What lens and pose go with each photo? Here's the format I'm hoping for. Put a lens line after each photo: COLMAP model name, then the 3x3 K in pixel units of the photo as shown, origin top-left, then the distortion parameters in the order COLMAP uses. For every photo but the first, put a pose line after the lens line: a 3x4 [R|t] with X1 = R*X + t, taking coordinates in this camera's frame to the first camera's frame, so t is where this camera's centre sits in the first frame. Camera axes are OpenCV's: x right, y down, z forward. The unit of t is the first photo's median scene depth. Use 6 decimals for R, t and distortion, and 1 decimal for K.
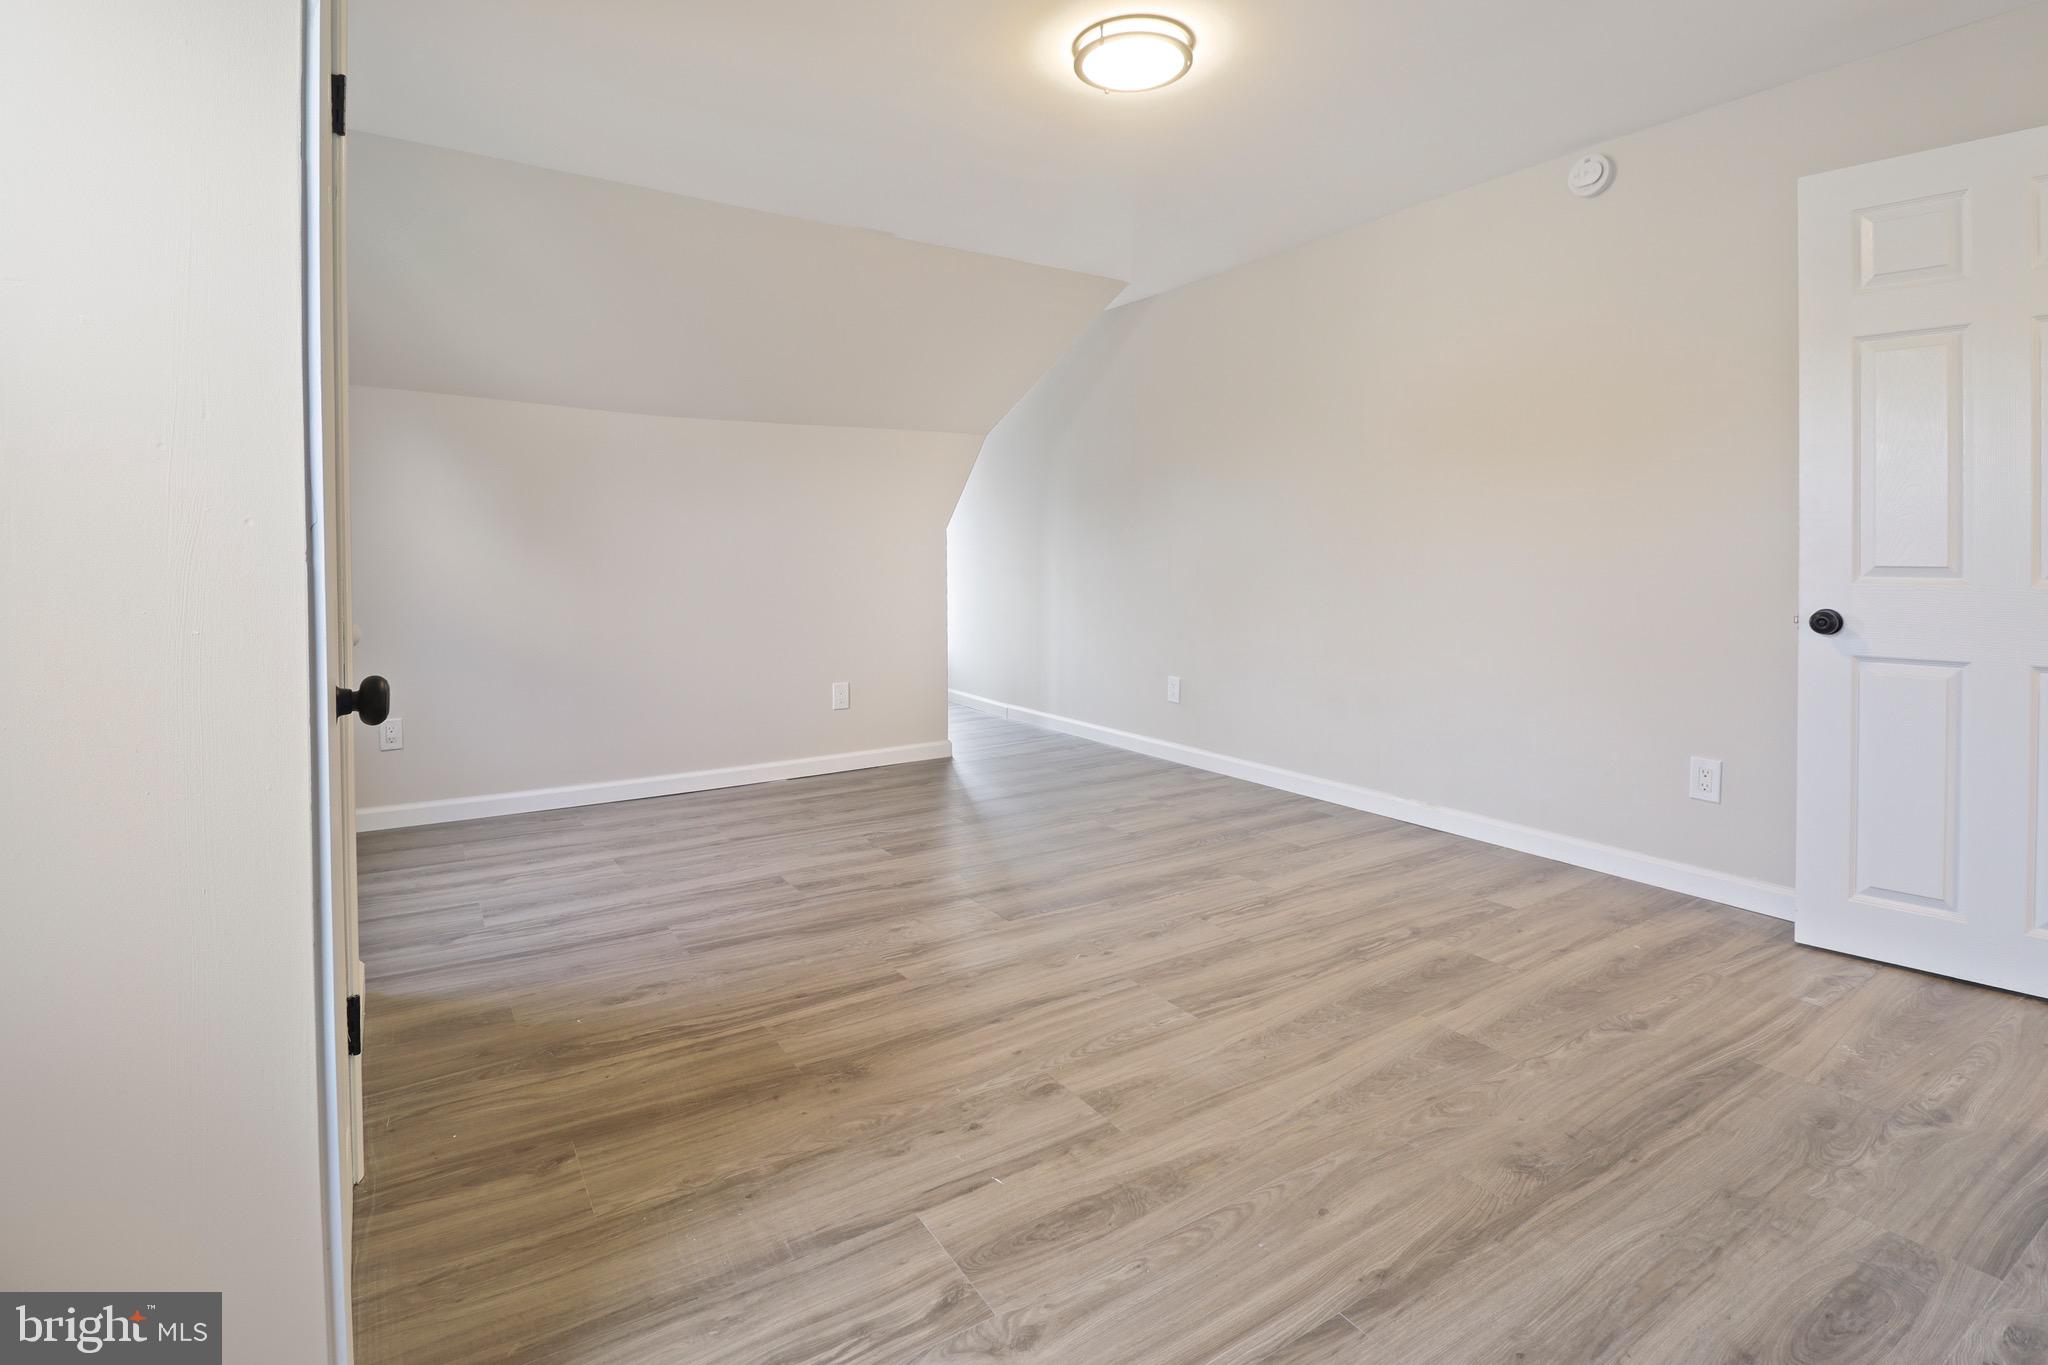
lens RADIAL K [[962.6, 0, 1017.0], [0, 962.6, 698.6], [0, 0, 1]] dist [0.015052, -0.022580]
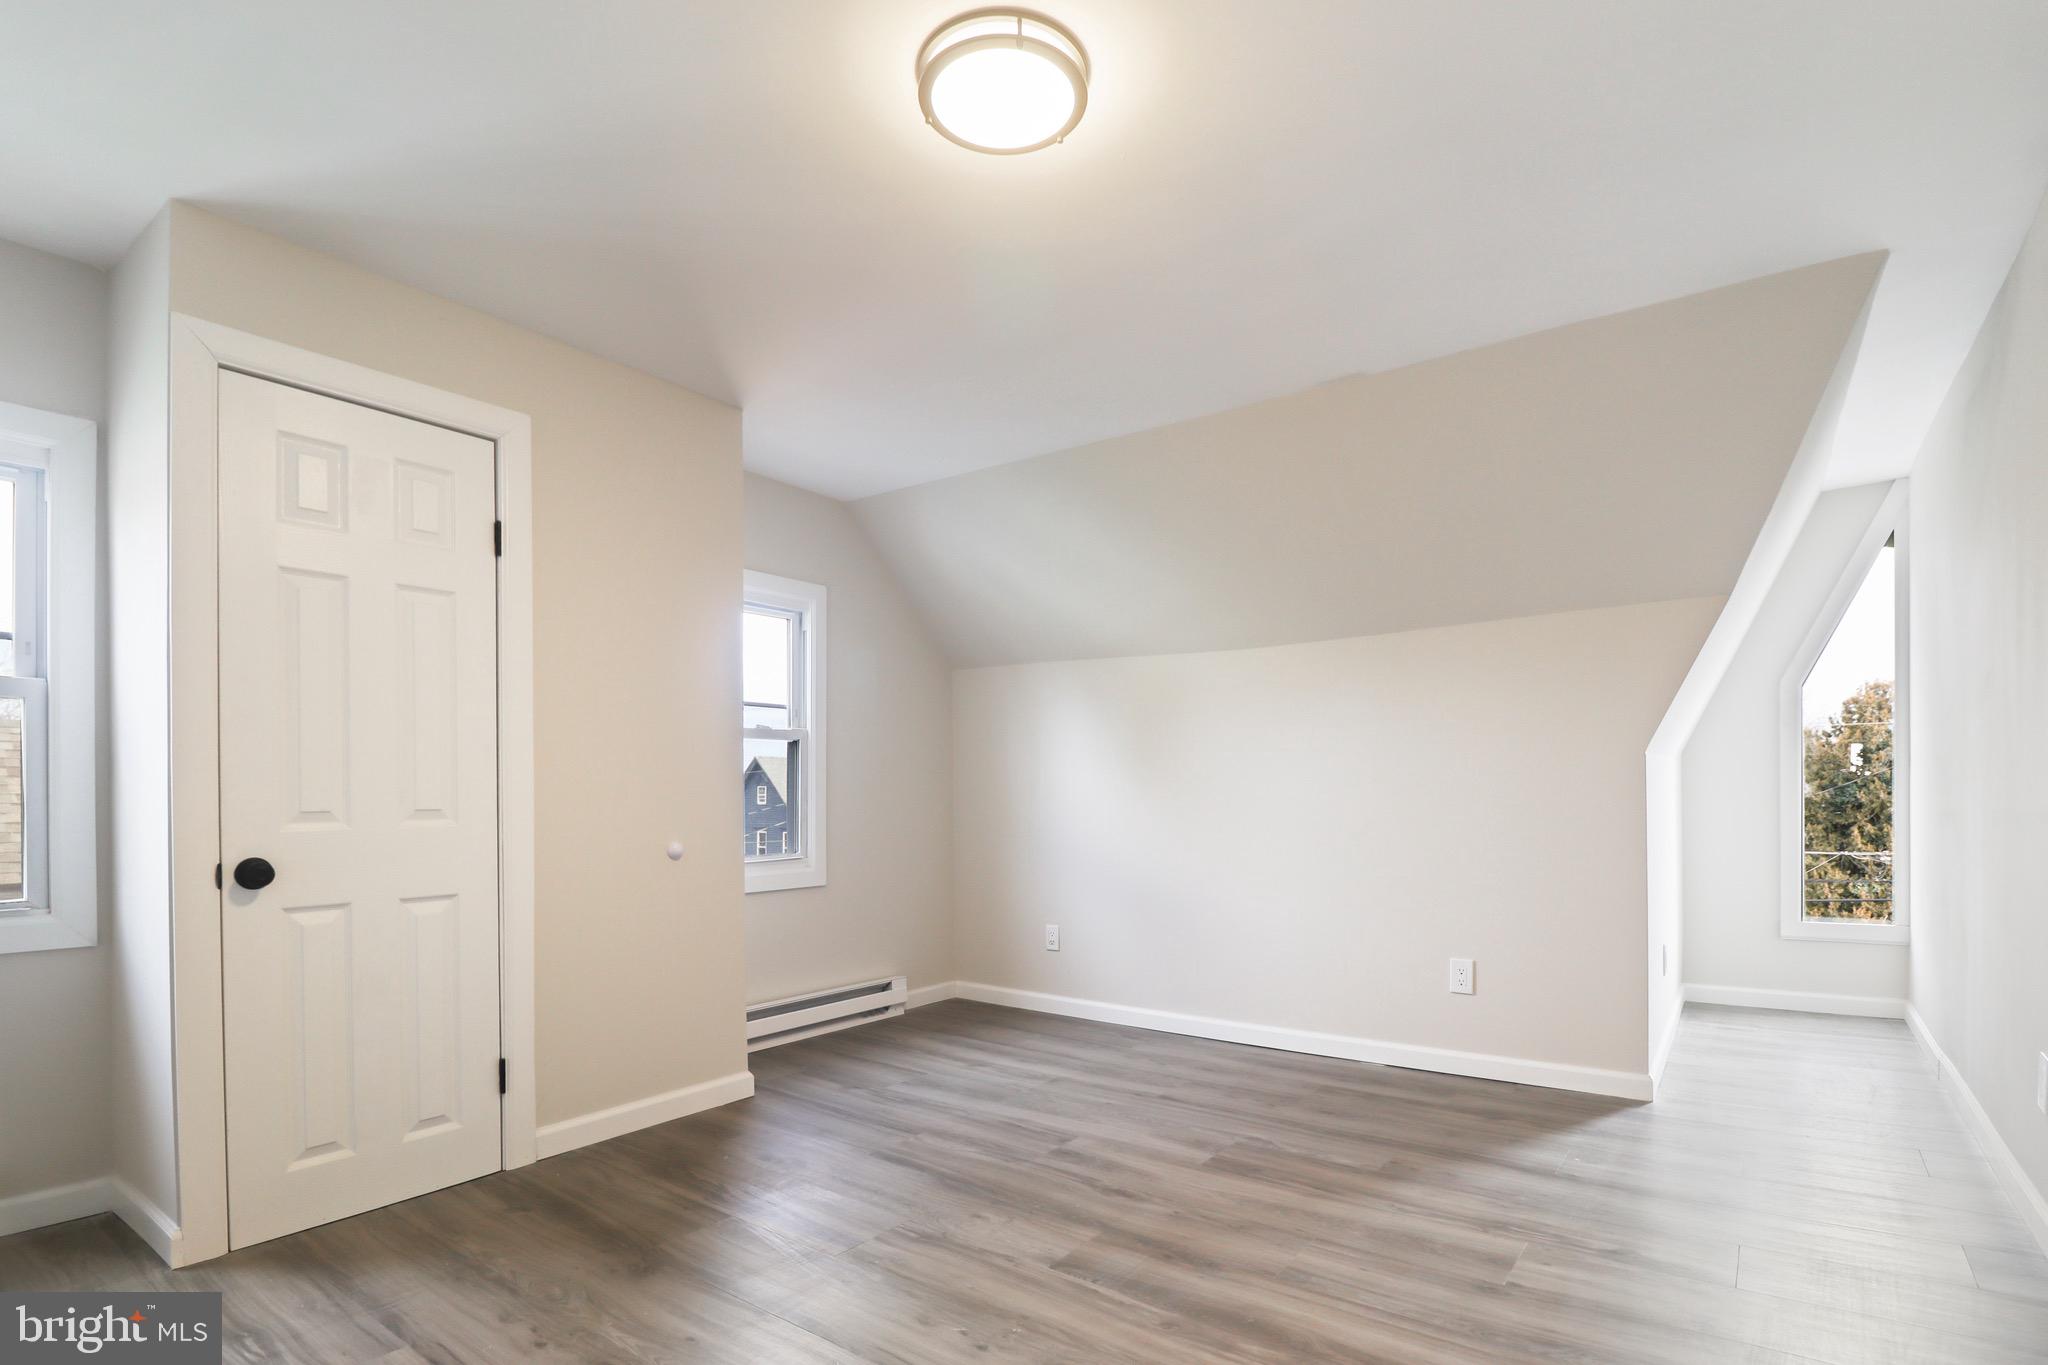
lens RADIAL K [[962.6, 0, 1017.0], [0, 962.6, 698.6], [0, 0, 1]] dist [0.015052, -0.022580]
pose [[0.354036, -0.104112, -0.929419, 1.063541], [-0.123352, 0.979904, -0.156754, -0.129829], [0.927061, 0.170142, 0.334079, 0.910076]]
